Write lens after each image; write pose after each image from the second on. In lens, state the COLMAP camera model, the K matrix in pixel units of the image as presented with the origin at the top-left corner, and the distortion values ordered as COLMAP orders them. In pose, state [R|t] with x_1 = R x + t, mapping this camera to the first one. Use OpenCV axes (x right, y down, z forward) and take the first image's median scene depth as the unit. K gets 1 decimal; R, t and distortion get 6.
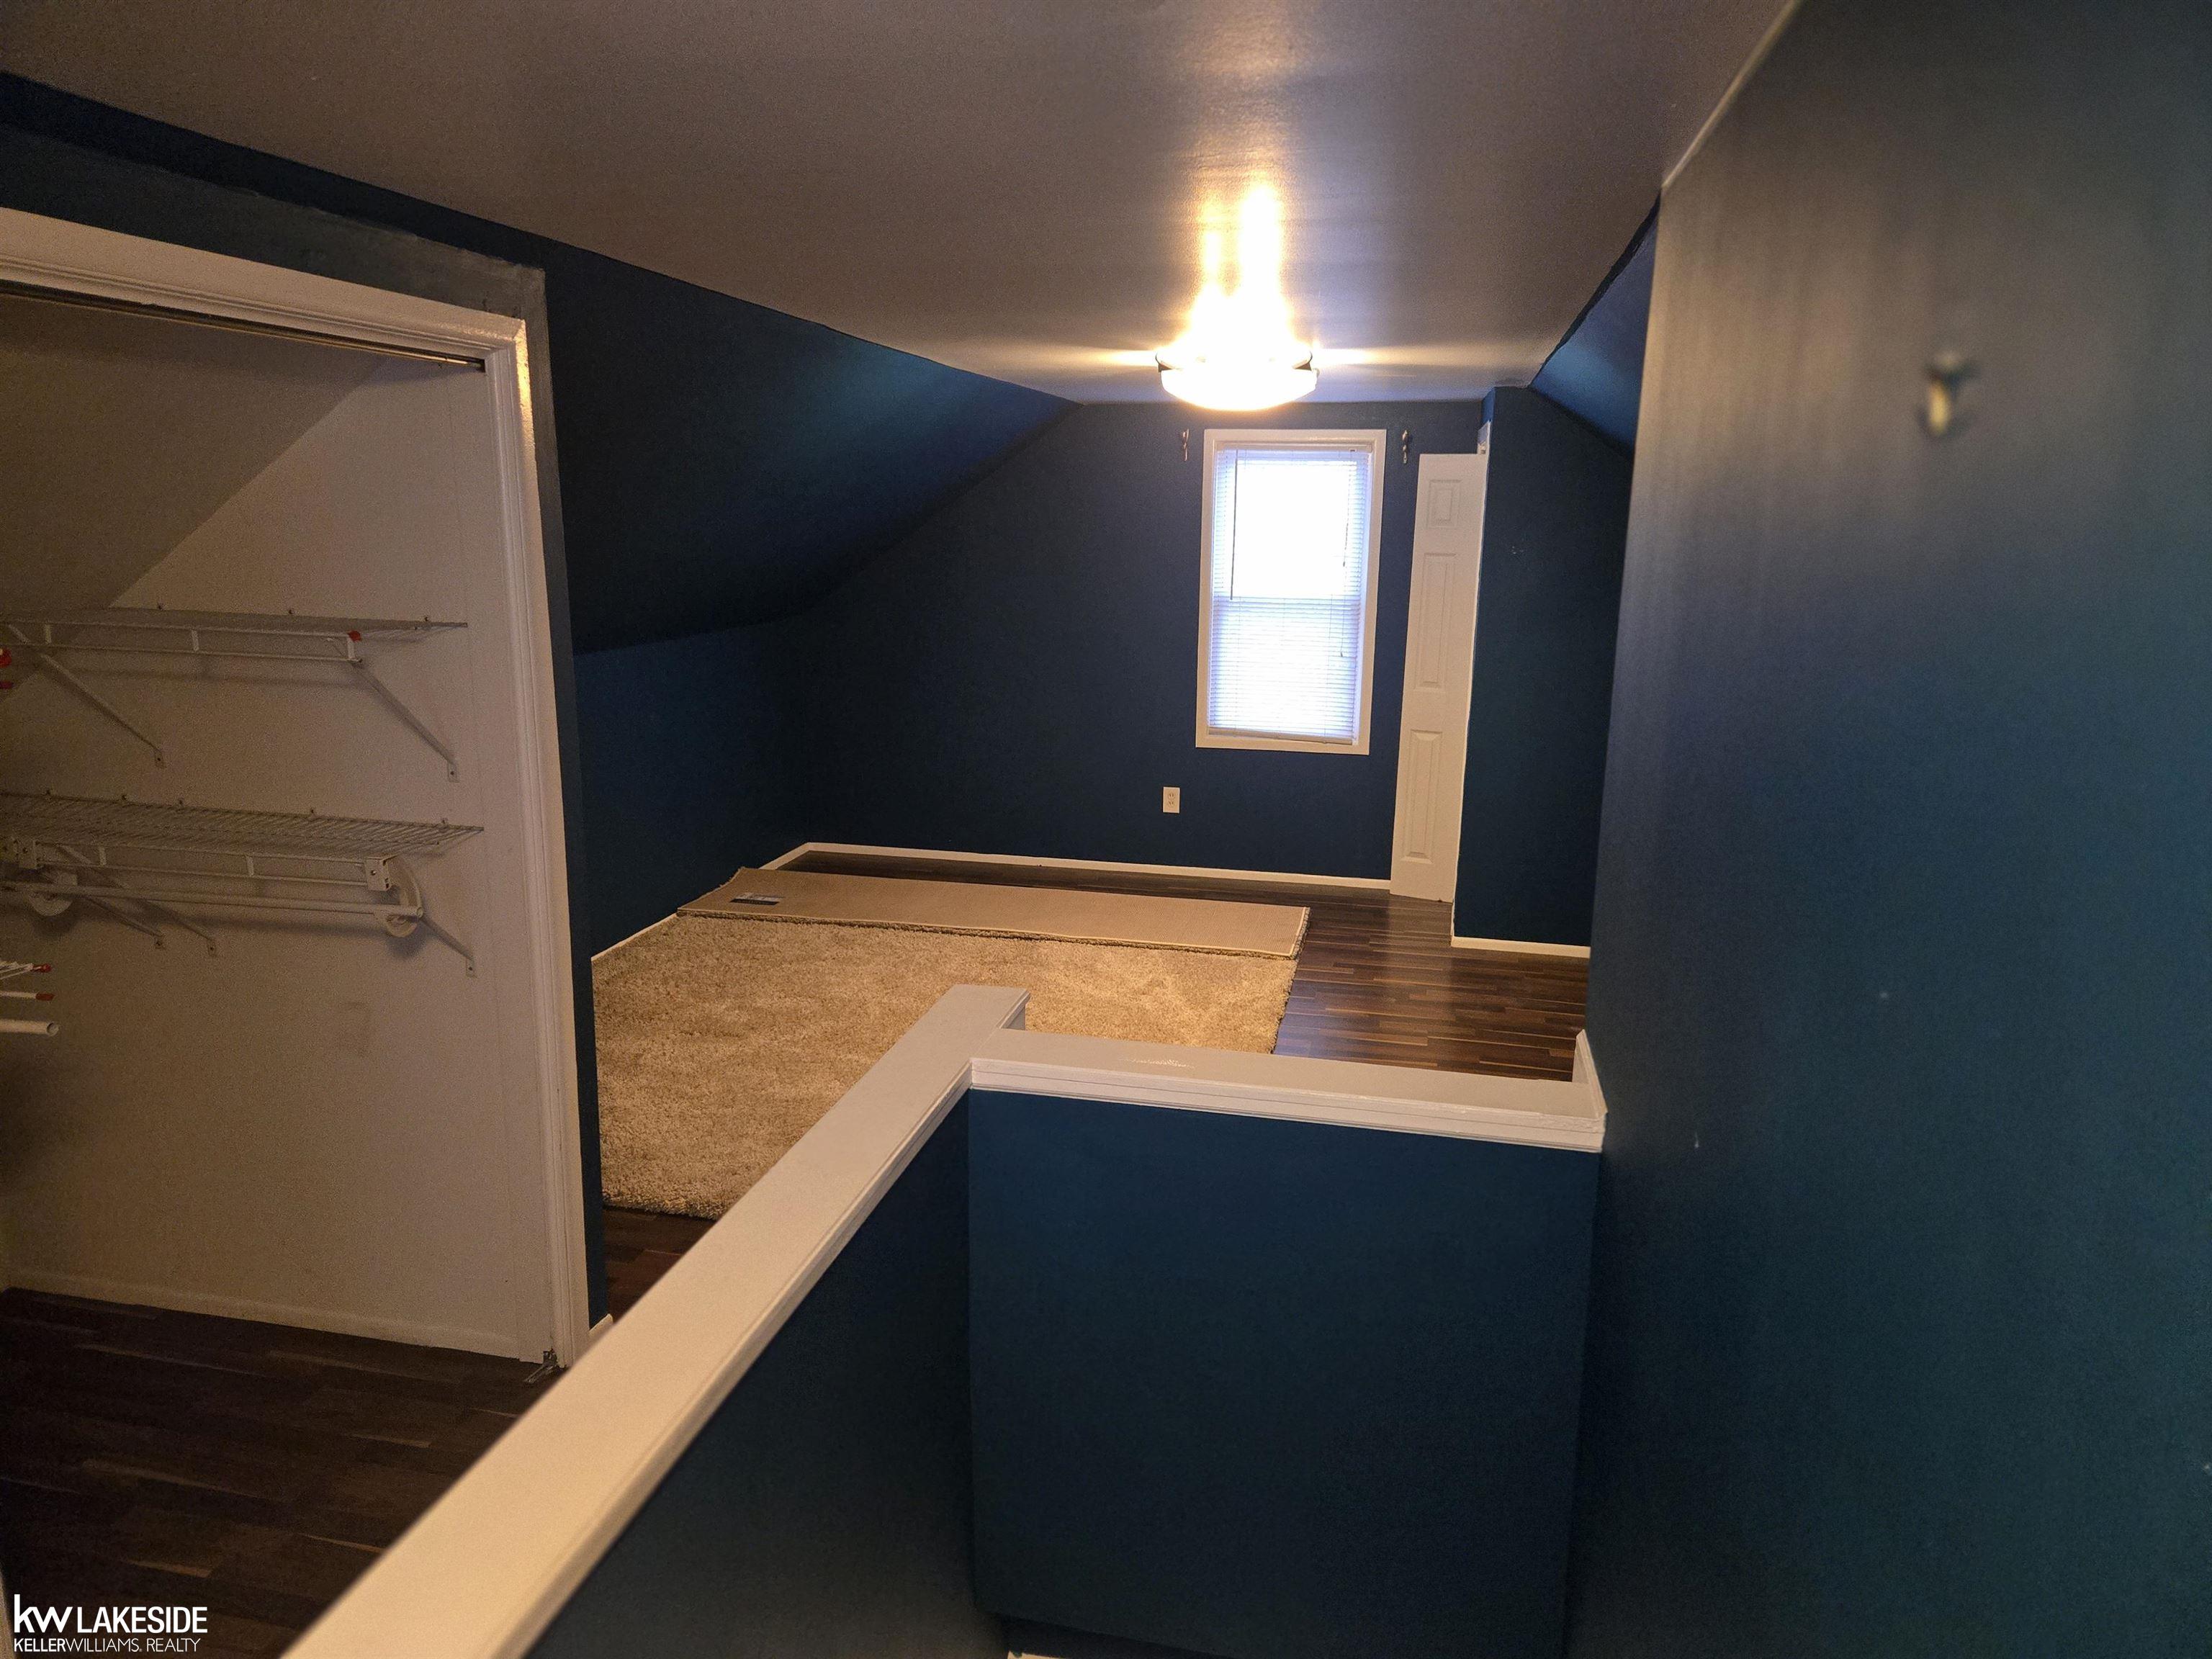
lens RADIAL K [[1484.8, 0, 1113.9], [0, 1484.8, 823.1], [0, 0, 1]] dist [0.069957, -0.058477]
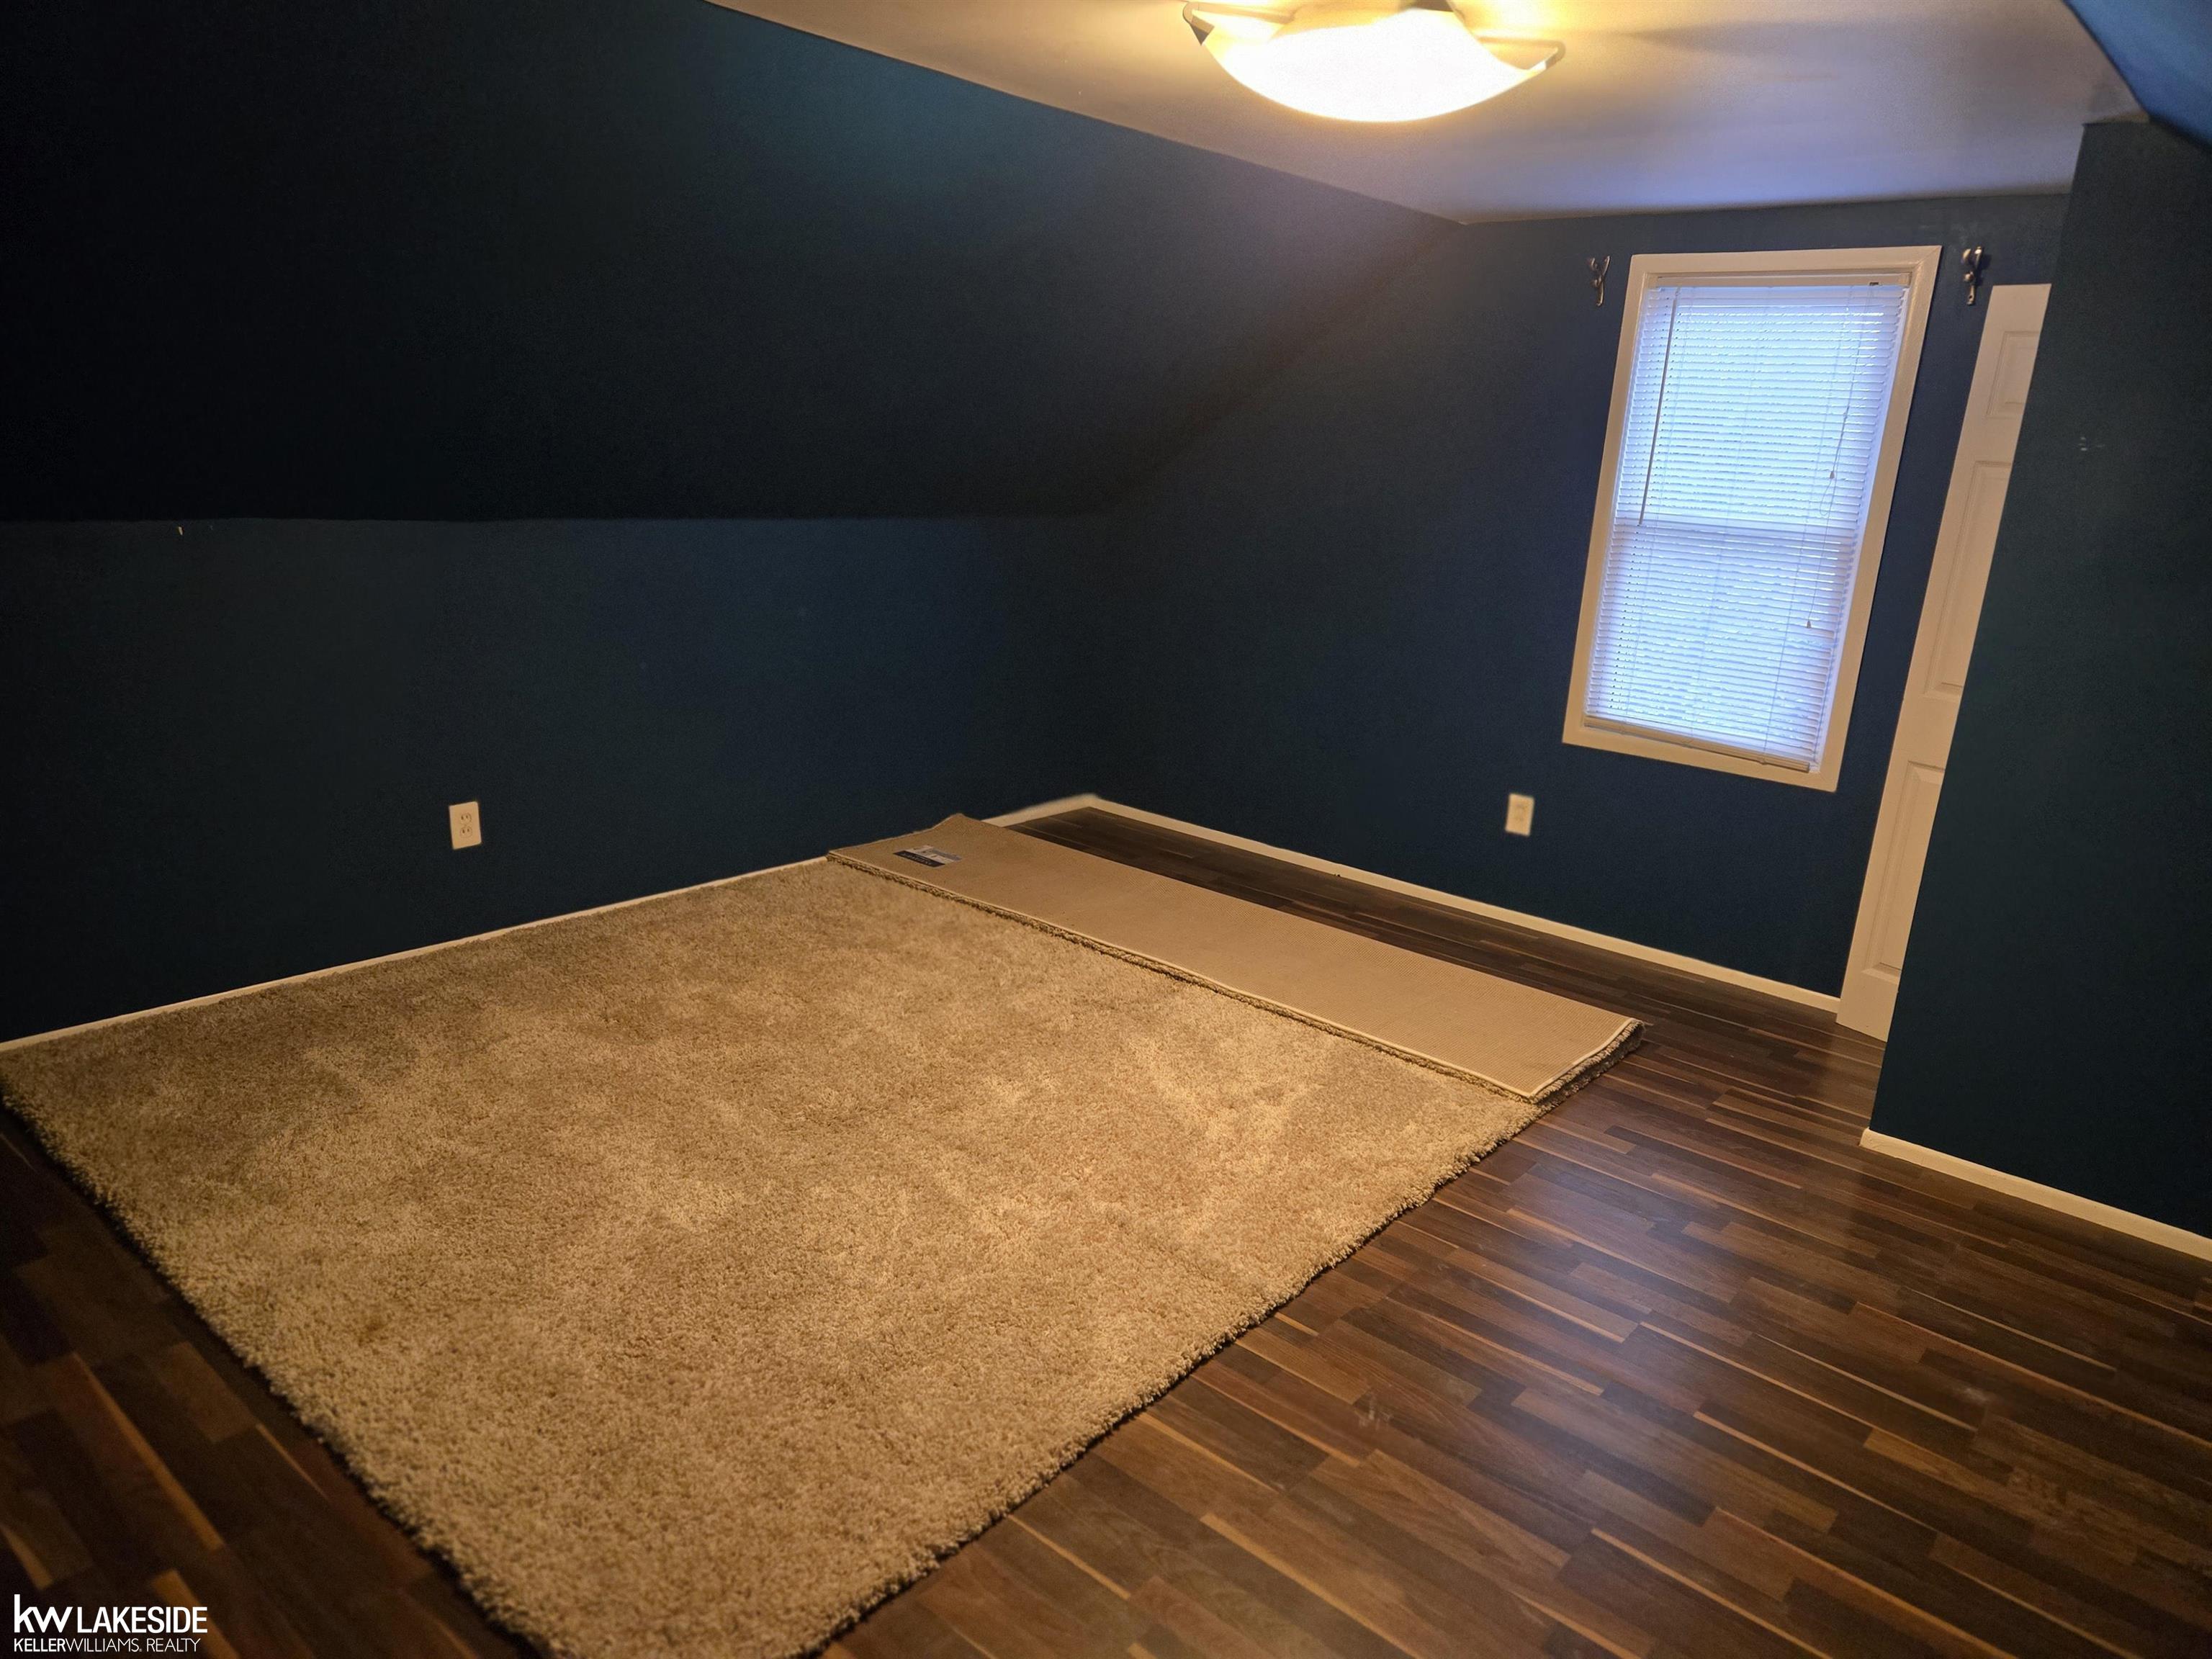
lens RADIAL K [[1487.1, 0, 1098.7], [0, 1487.1, 812.2], [0, 0, 1]] dist [0.063346, -0.053007]
pose [[0.874317, 0.156465, -0.459443, 0.214815], [-0.142615, 0.987645, 0.064950, -0.039080], [0.463929, 0.008737, 0.885829, 0.348922]]
